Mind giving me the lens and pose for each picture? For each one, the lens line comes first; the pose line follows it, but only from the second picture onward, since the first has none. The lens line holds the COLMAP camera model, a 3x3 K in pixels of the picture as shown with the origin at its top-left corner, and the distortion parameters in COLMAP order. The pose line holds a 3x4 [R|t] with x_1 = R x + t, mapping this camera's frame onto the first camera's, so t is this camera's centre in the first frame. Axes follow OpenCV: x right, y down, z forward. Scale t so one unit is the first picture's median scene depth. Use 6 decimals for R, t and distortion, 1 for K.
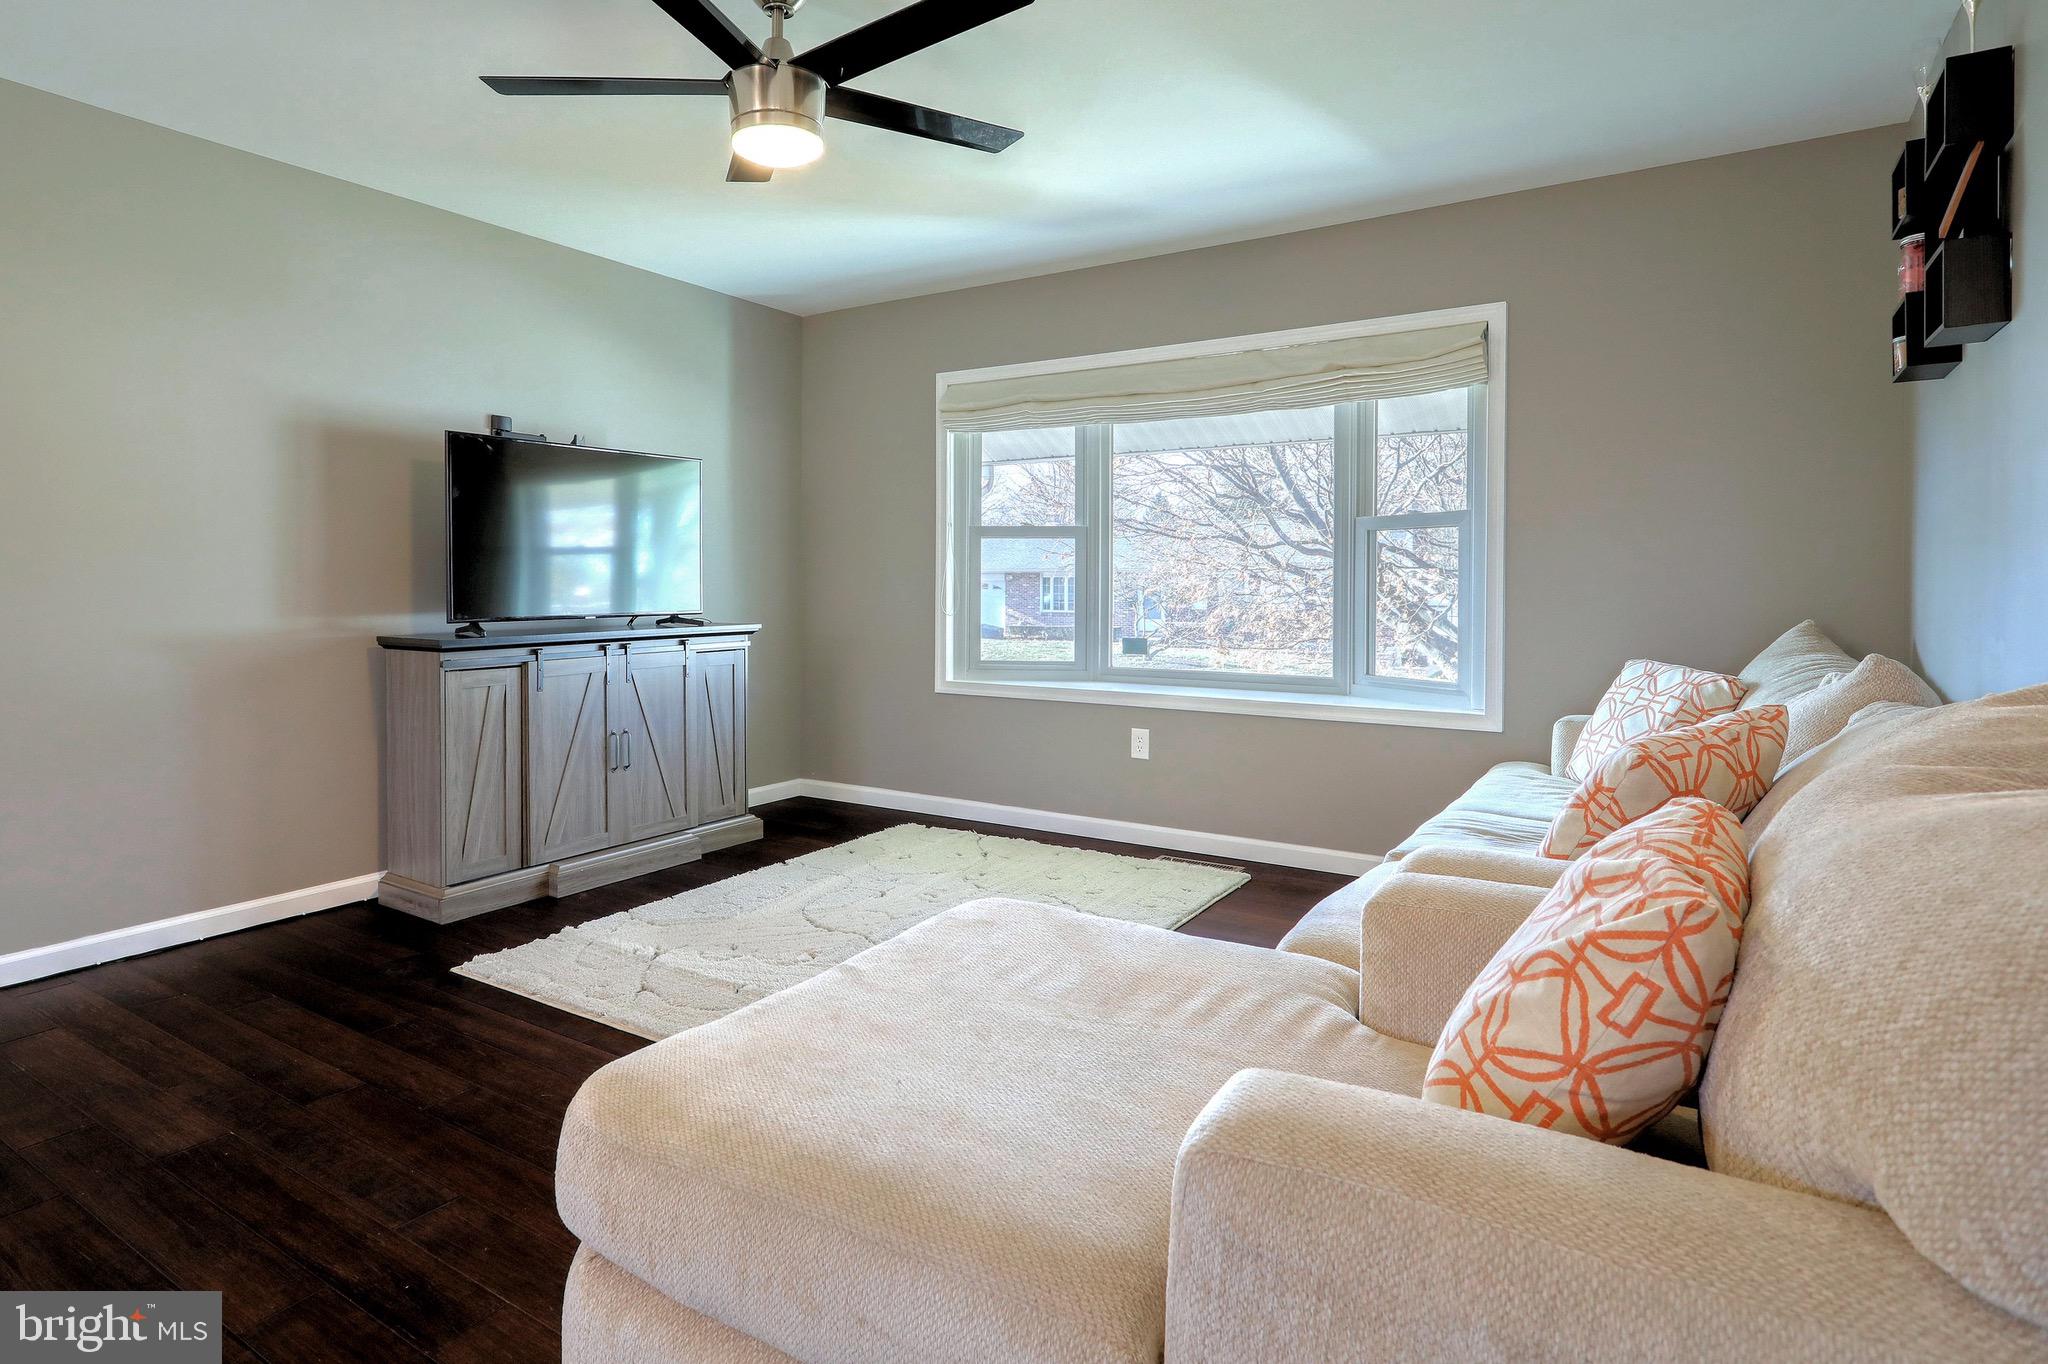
lens RADIAL K [[1107.1, 0, 908.2], [0, 1107.1, 583.8], [0, 0, 1]] dist [0.001303, 0.000256]
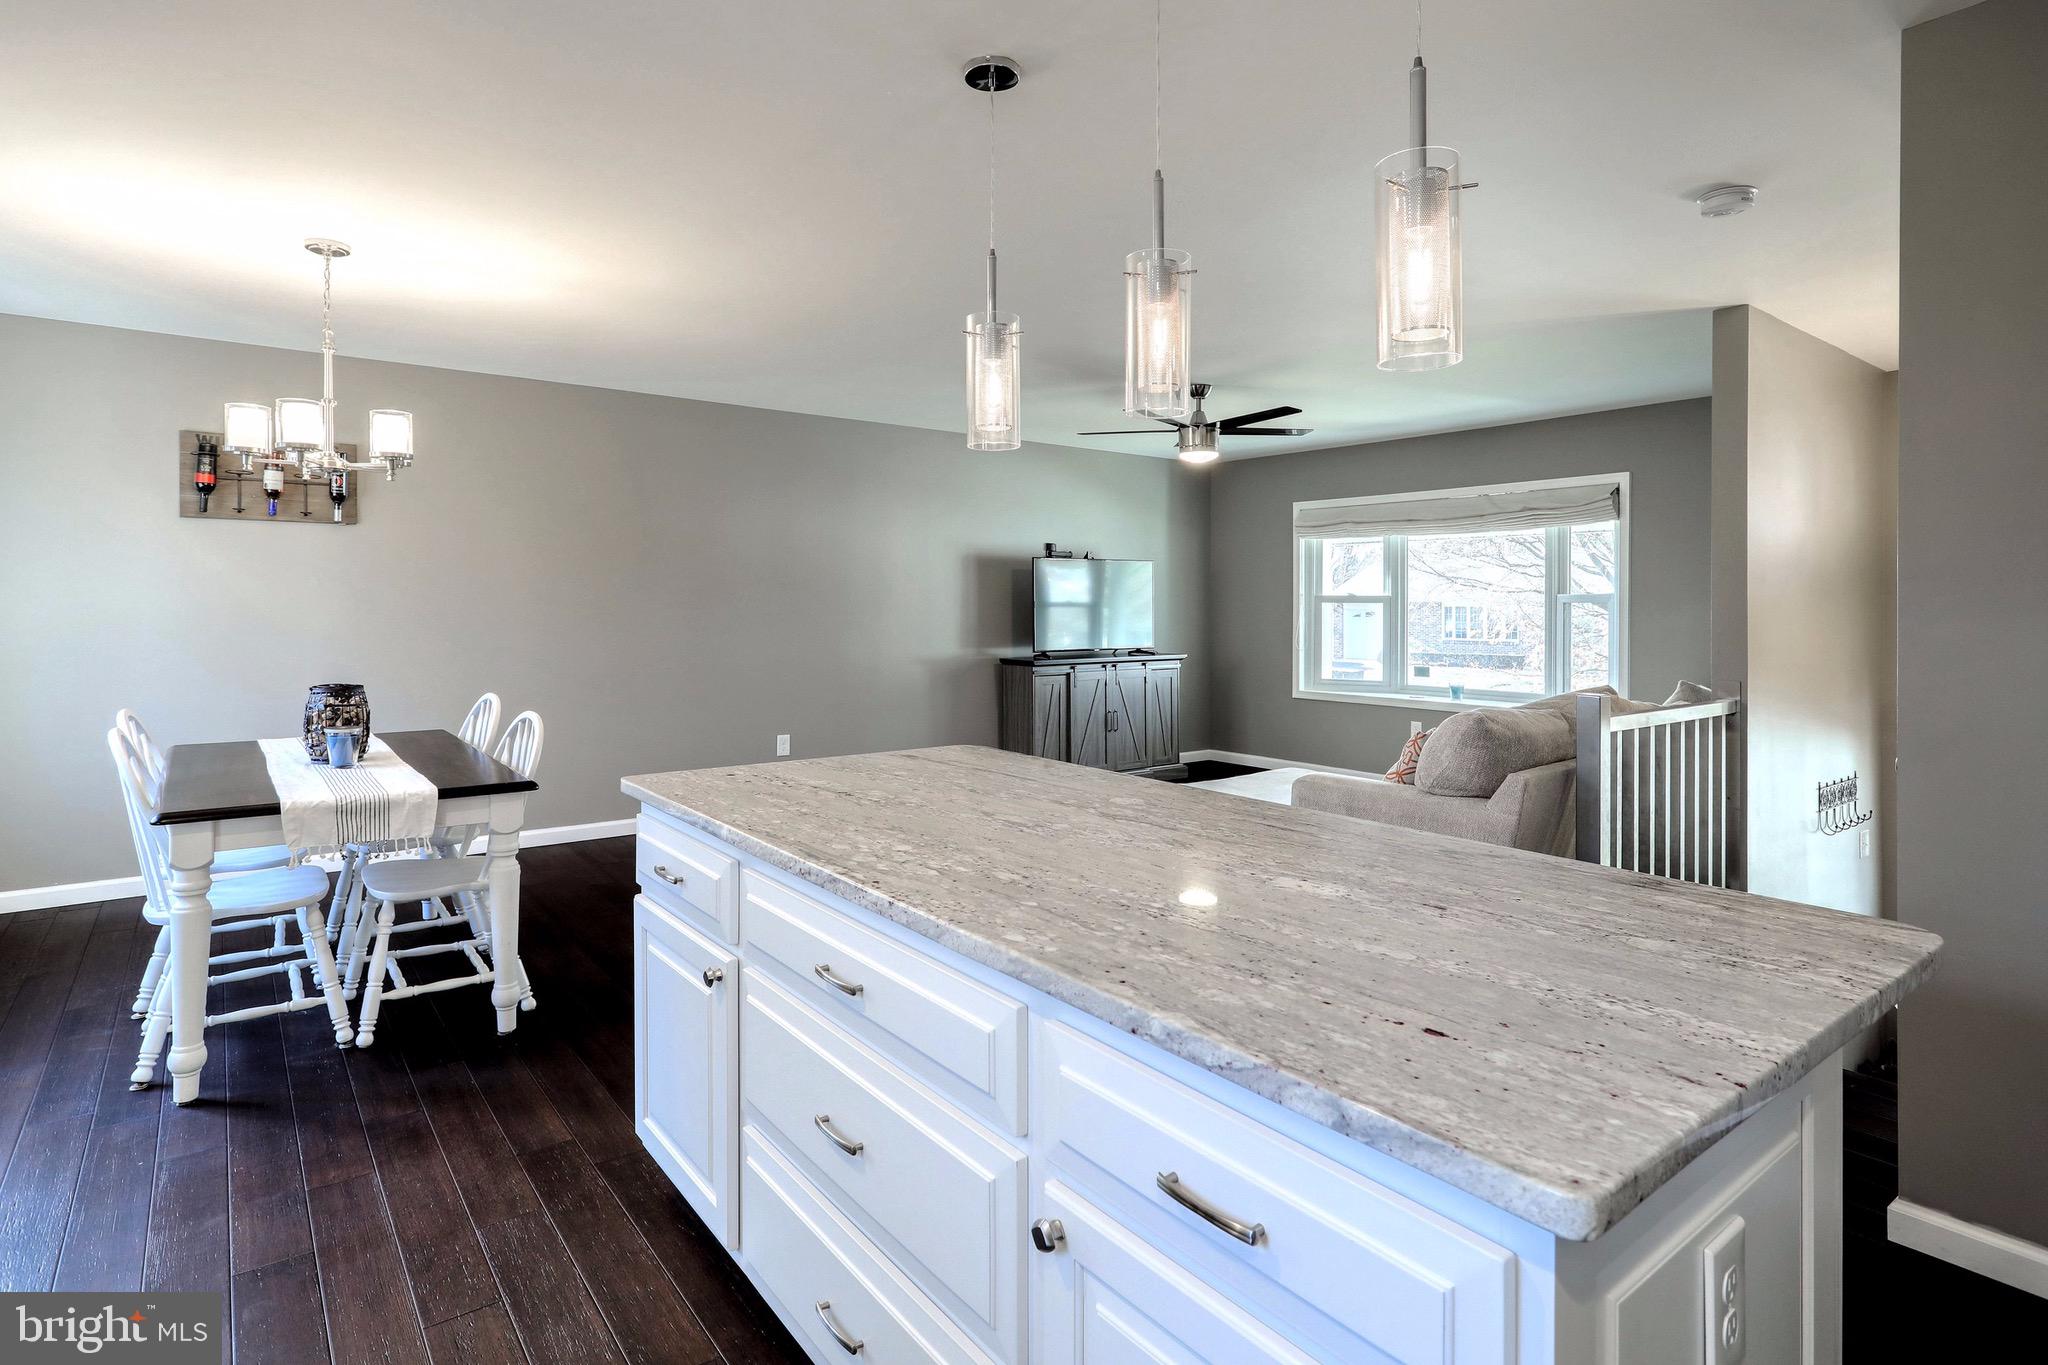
lens RADIAL K [[1072.8, 0, 1025.6], [0, 1072.8, 582.5], [0, 0, 1]] dist [0.003811, 0.000997]
pose [[0.964297, -0.002881, -0.264806, 0.069828], [-0.003287, 0.999734, -0.022843, -0.037630], [0.264802, 0.022898, 0.964031, -0.700696]]
